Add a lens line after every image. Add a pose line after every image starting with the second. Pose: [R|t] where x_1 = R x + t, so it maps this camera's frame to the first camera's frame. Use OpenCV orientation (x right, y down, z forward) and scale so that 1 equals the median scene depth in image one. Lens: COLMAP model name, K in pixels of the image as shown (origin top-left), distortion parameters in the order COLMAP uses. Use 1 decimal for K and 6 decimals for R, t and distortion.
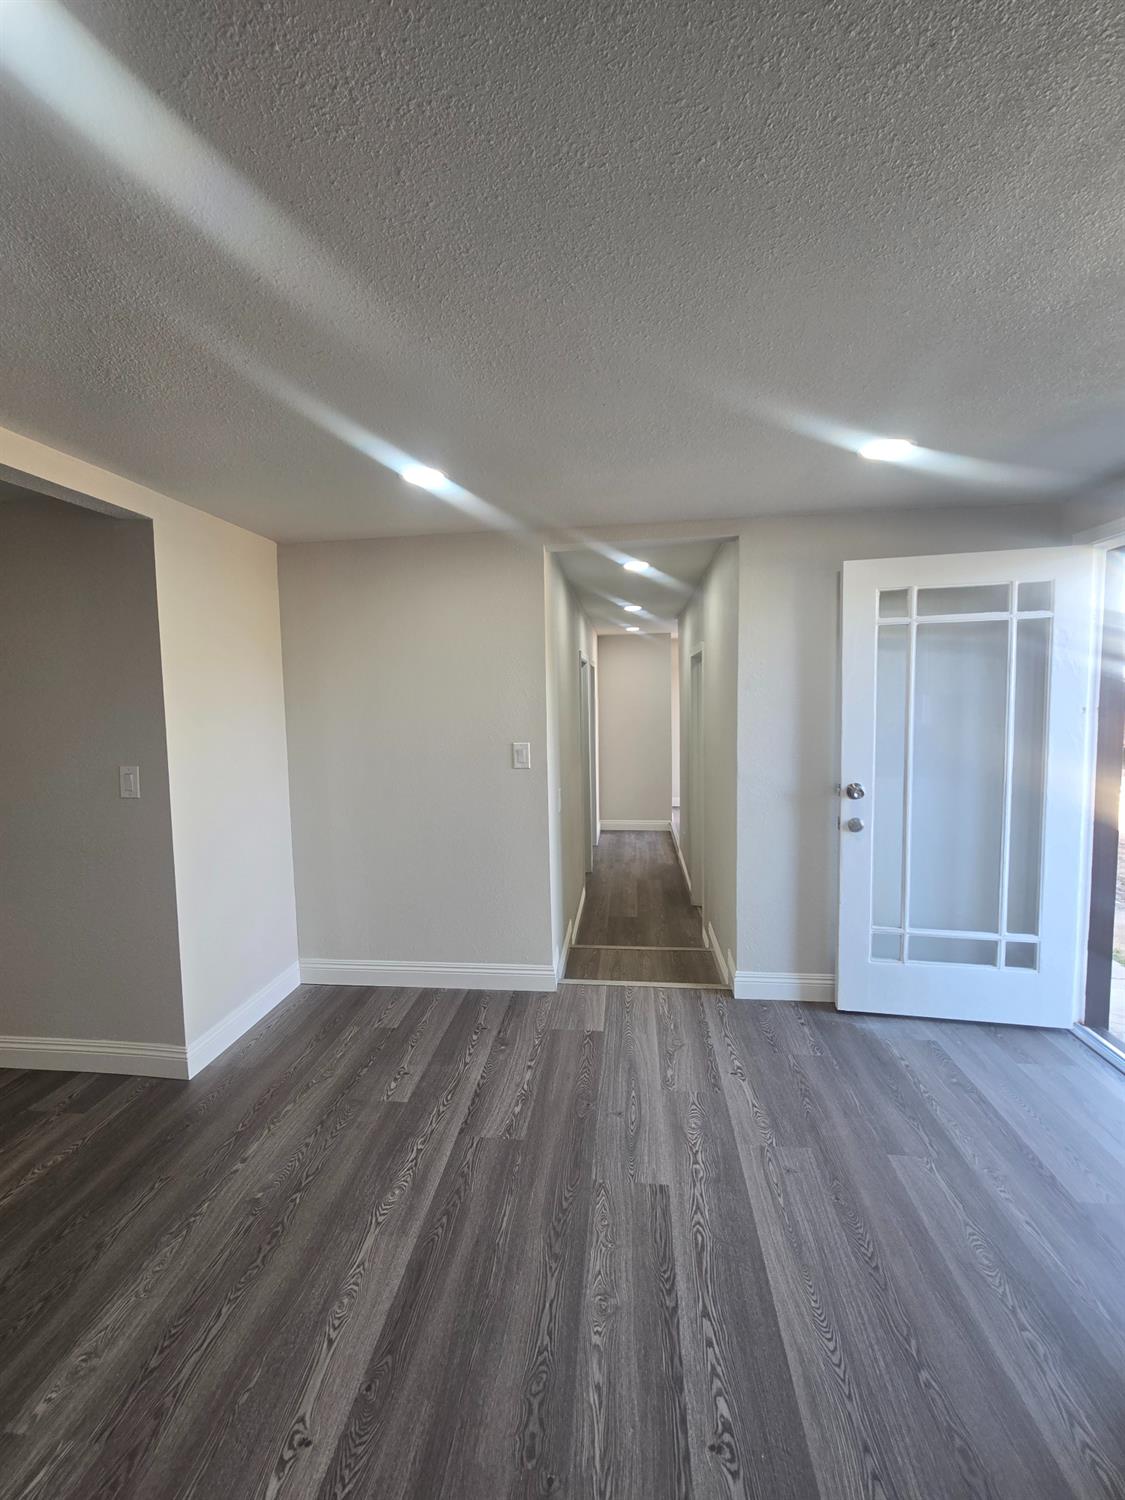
lens RADIAL K [[615.1, 0, 549.9], [0, 615.1, 736.8], [0, 0, 1]] dist [-0.007341, 0.003347]
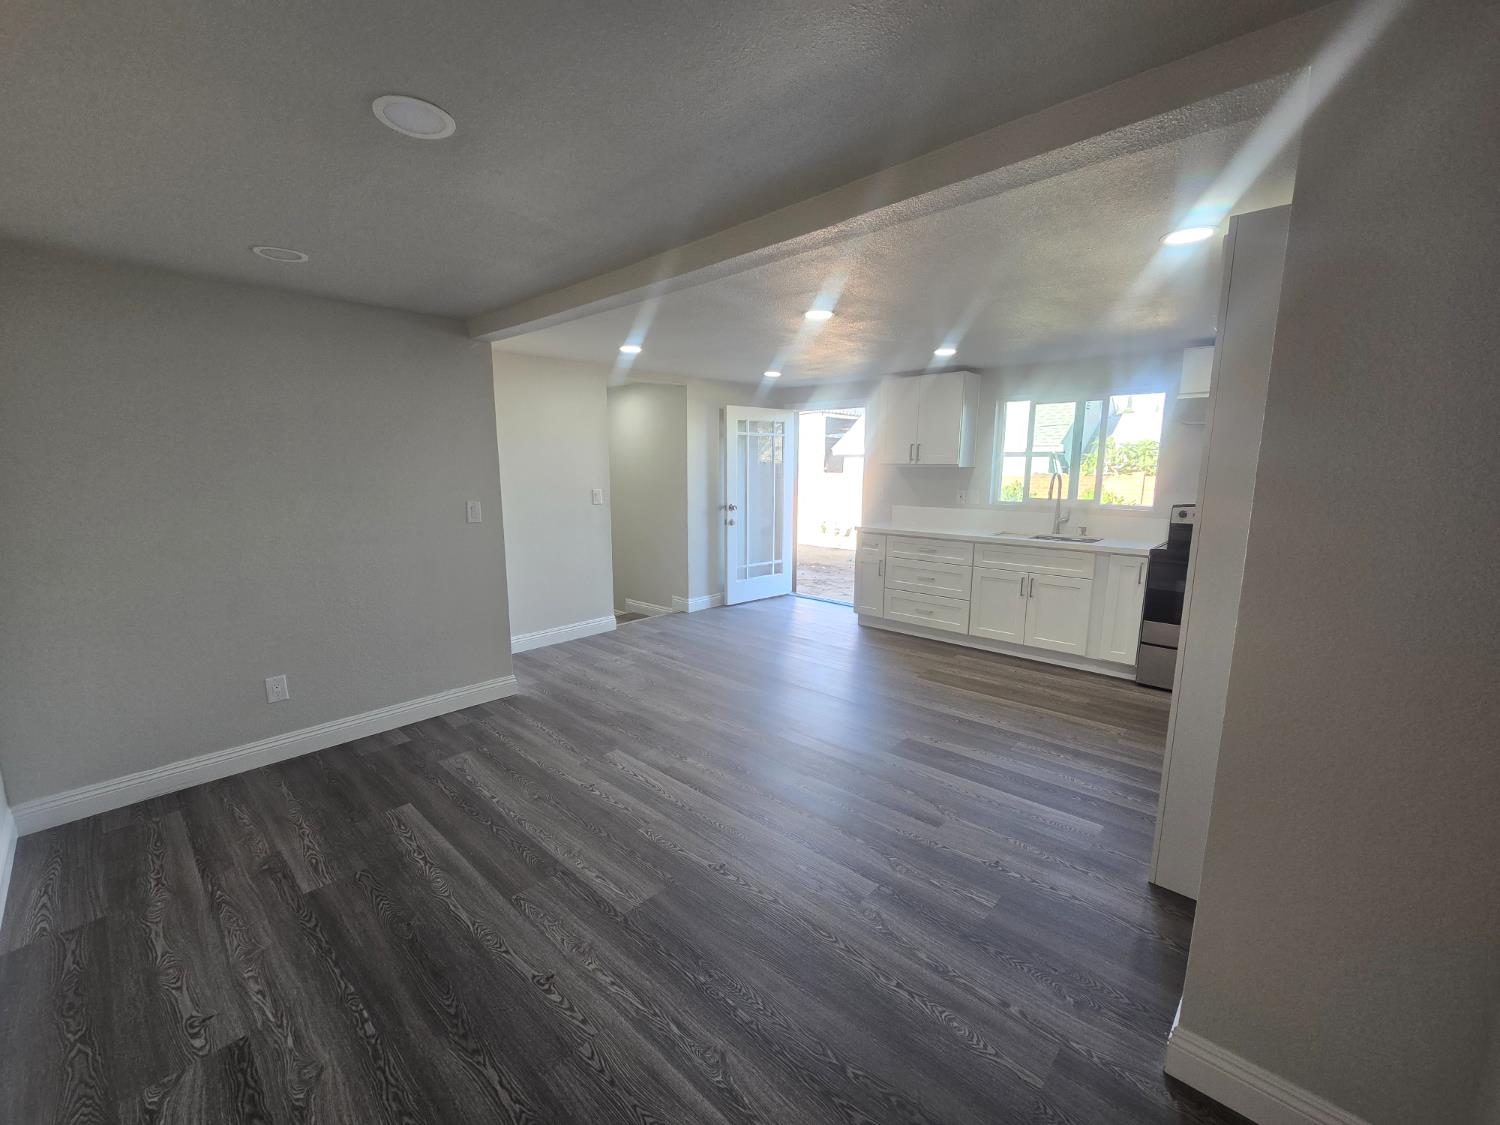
lens RADIAL K [[615.1, 0, 726.6], [0, 615.1, 562.4], [0, 0, 1]] dist [-0.007341, 0.003347]
pose [[0.608304, -0.103746, 0.786895, -1.696981], [0.030768, 0.993758, 0.107234, 0.056635], [-0.793108, -0.041020, 0.607699, -0.486762]]
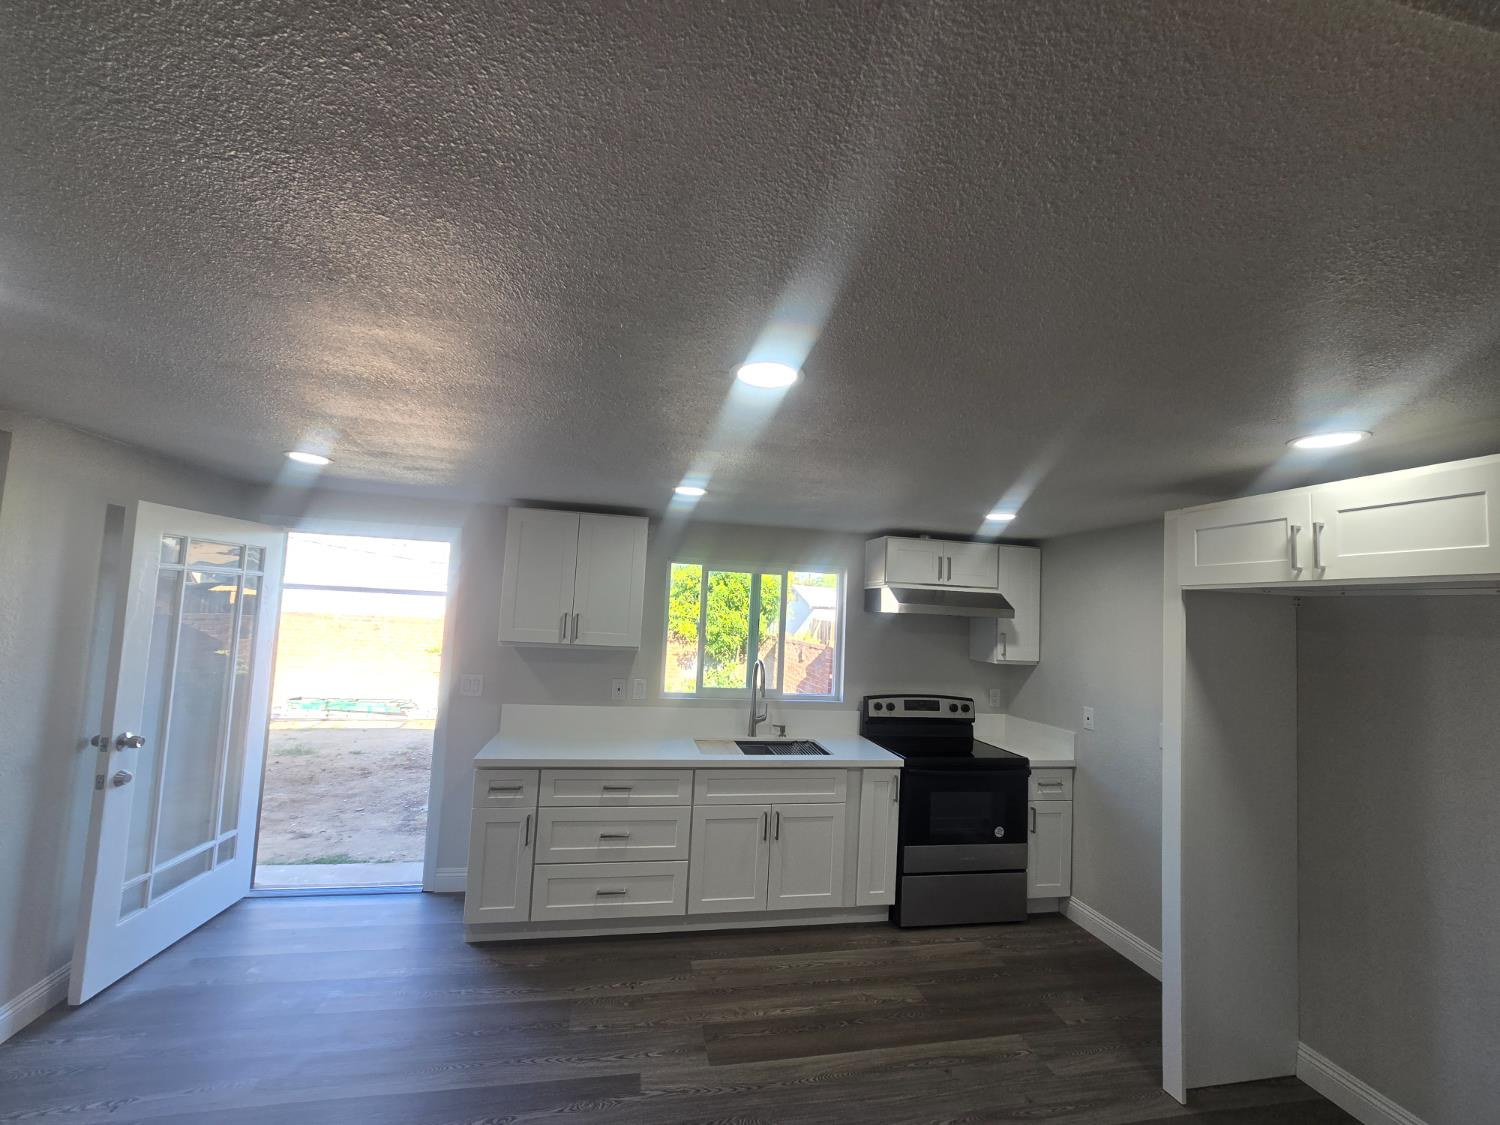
lens RADIAL K [[615.1, 0, 749.0], [0, 615.1, 555.3], [0, 0, 1]] dist [-0.007341, 0.003347]
pose [[-0.320312, 0.084679, 0.943520, -0.914389], [0.008826, 0.996220, -0.086412, -0.134887], [-0.947271, -0.019351, -0.319849, 0.506960]]
